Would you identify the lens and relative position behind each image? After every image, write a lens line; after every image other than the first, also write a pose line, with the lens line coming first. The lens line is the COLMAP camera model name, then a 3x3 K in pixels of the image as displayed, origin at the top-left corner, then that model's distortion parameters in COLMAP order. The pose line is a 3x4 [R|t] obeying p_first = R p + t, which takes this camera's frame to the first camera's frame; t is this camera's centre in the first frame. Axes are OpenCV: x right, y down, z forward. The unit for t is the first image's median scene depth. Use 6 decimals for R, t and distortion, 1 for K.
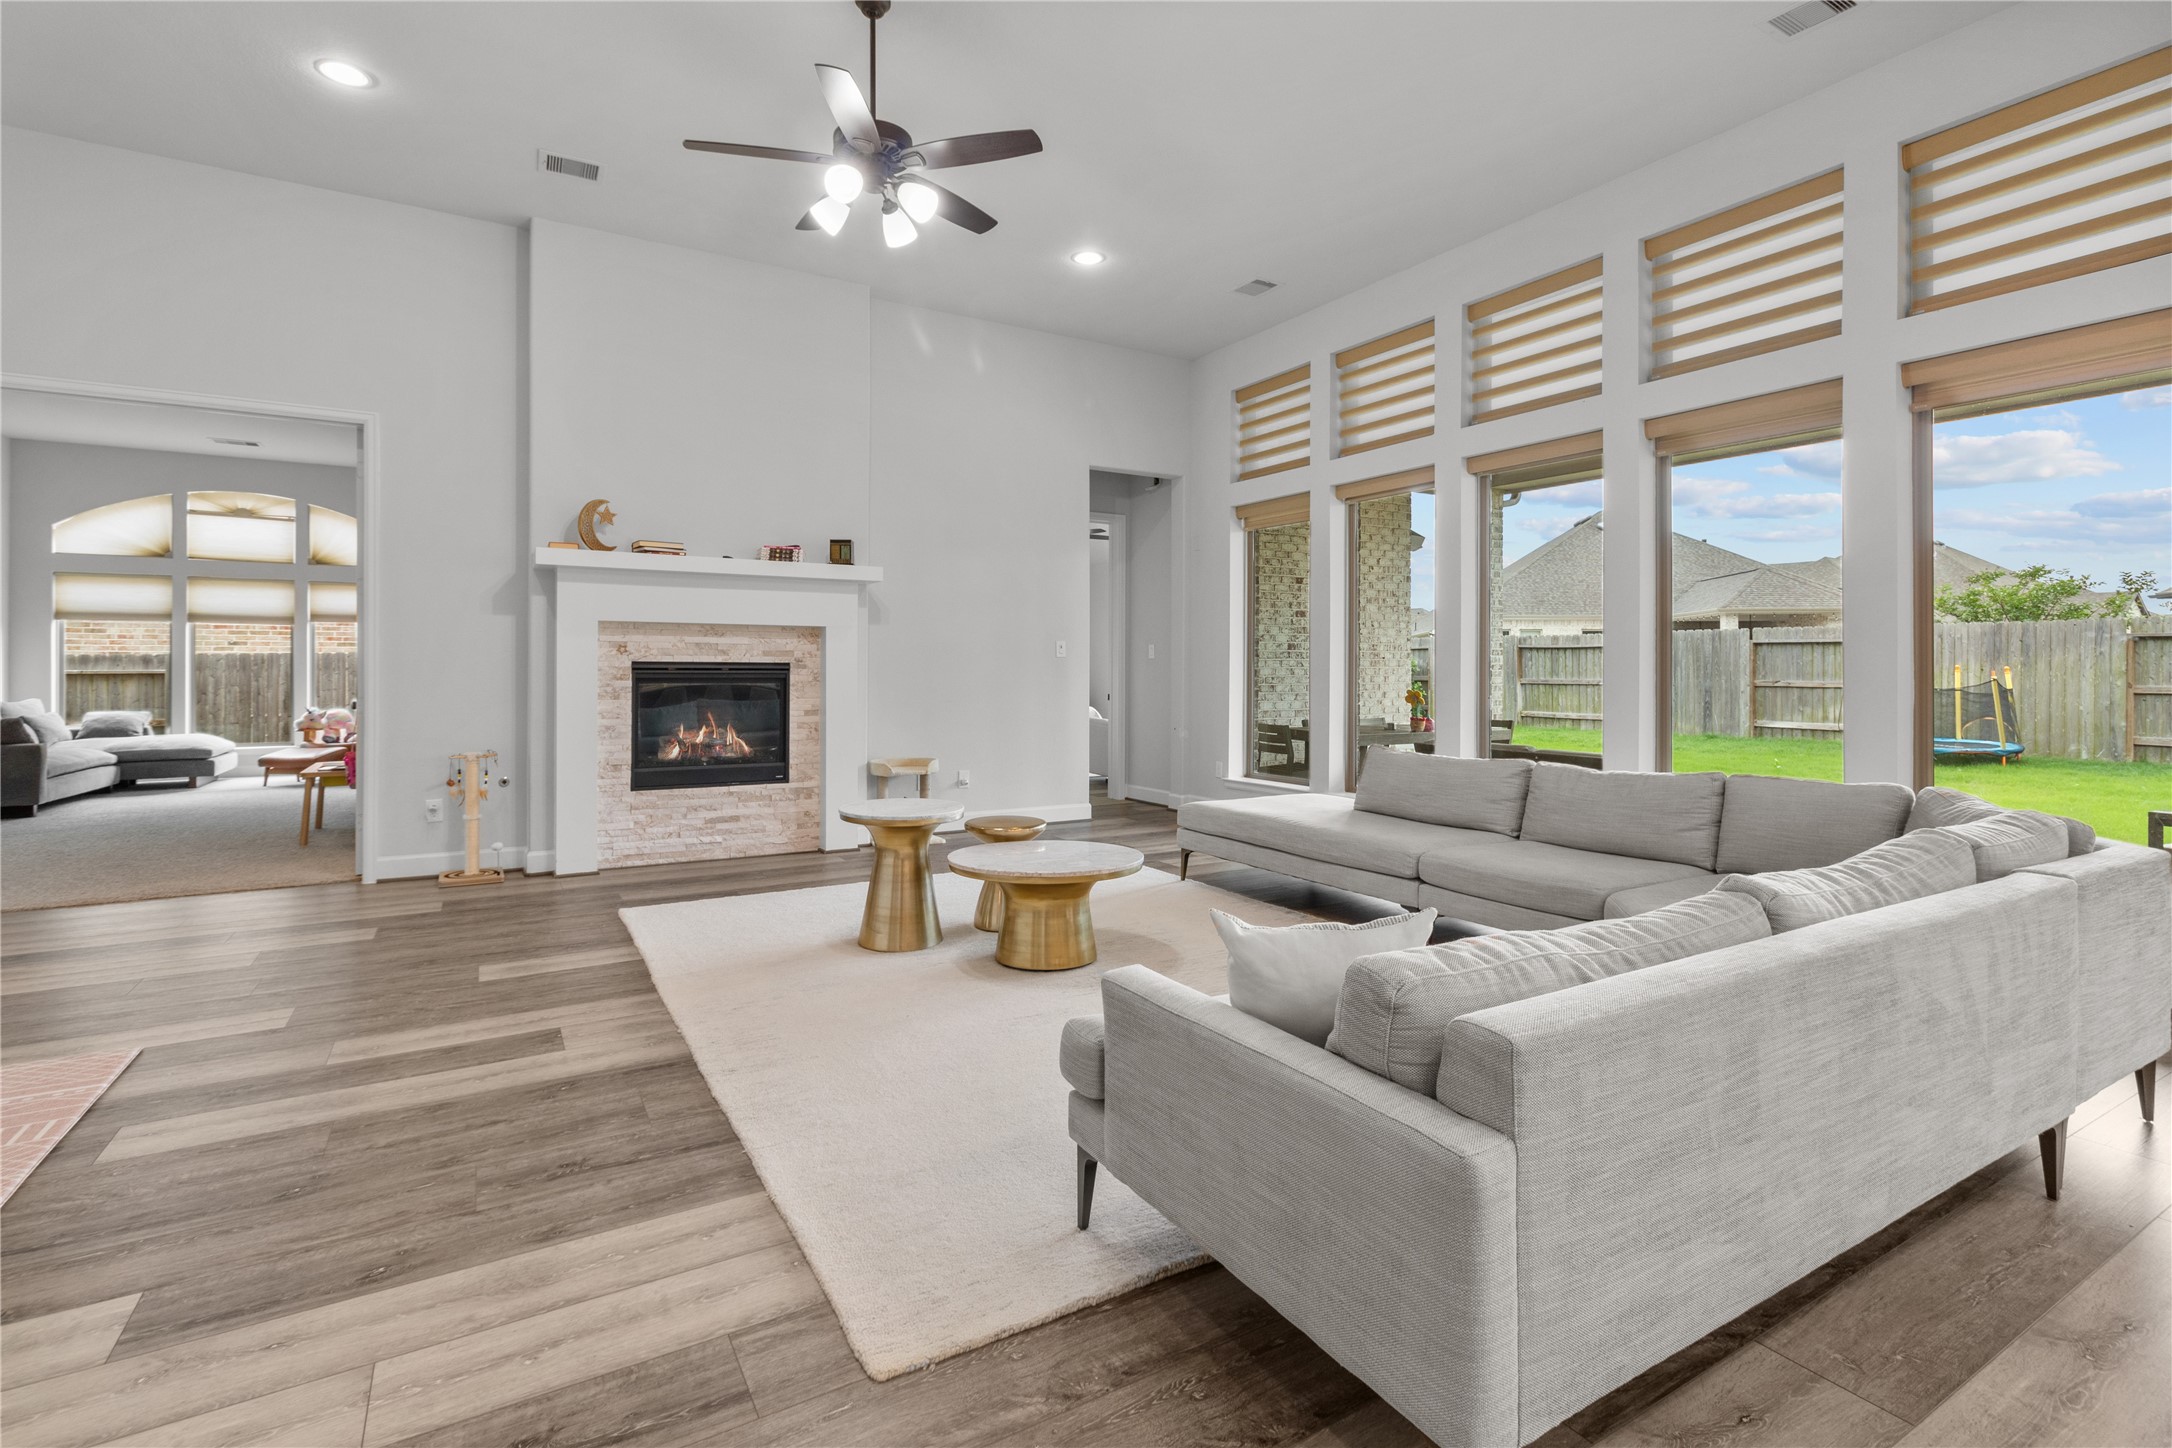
lens RADIAL K [[996.1, 0, 1073.9], [0, 996.1, 662.5], [0, 0, 1]] dist [0.003689, -0.000188]
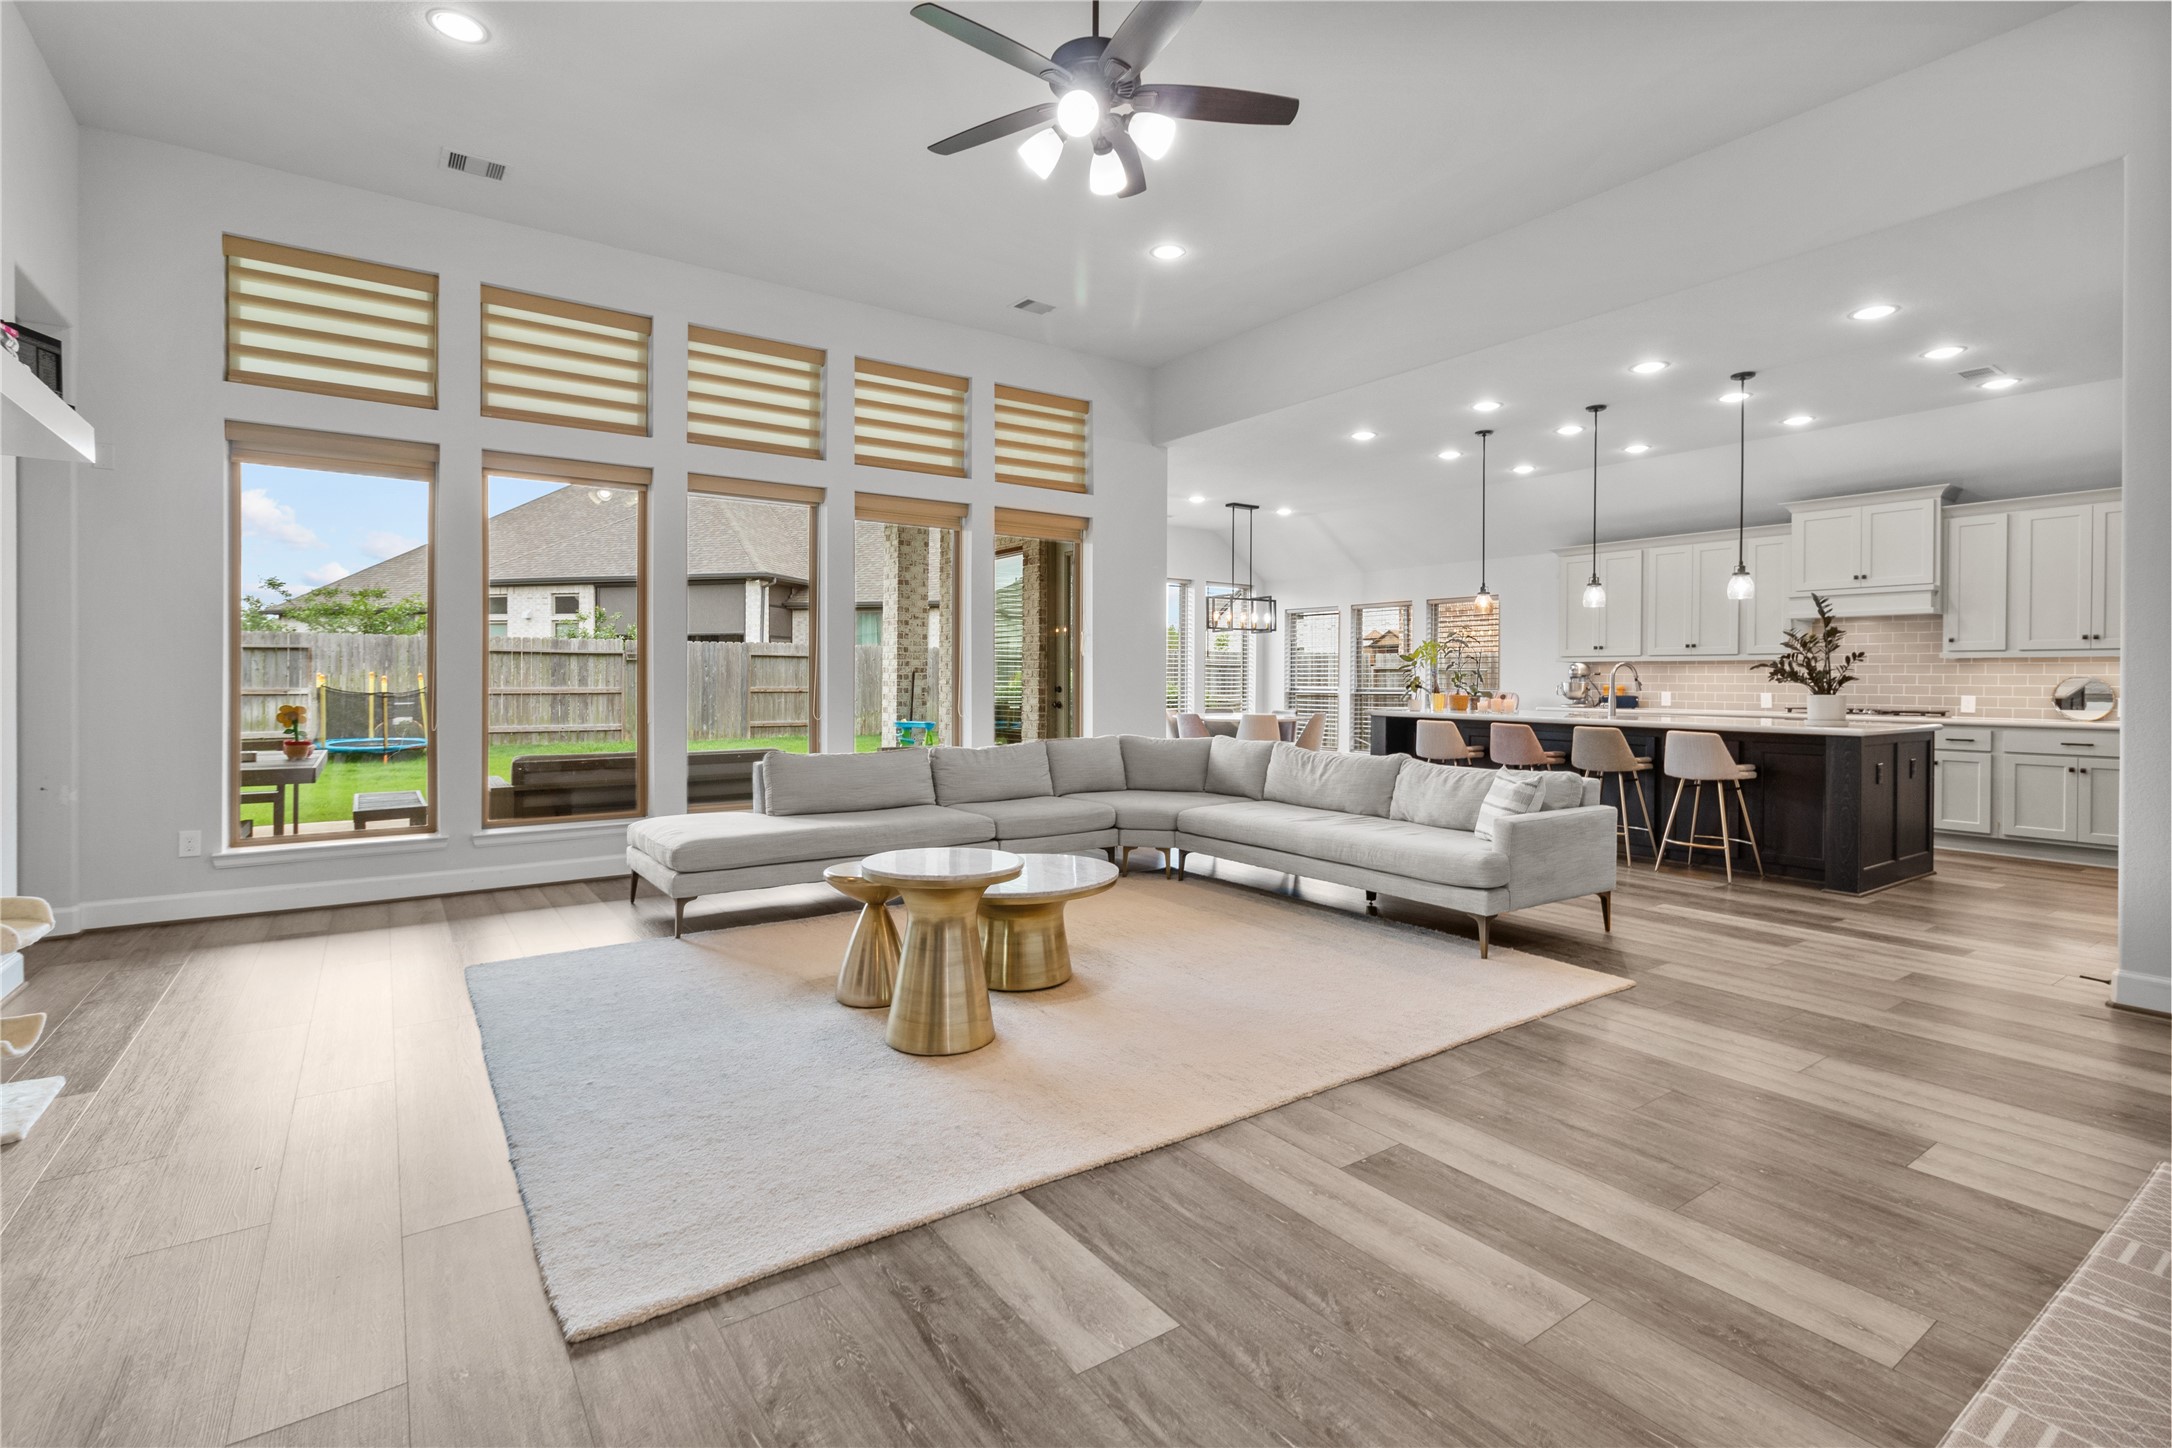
lens RADIAL K [[1007.2, 0, 1072.4], [0, 1007.2, 689.9], [0, 0, 1]] dist [-0.007127, 0.003346]
pose [[-0.067155, -0.010023, 0.997692, -1.349037], [-0.011515, 0.999891, 0.009270, 0.009996], [-0.997676, -0.010866, -0.067264, 1.363986]]
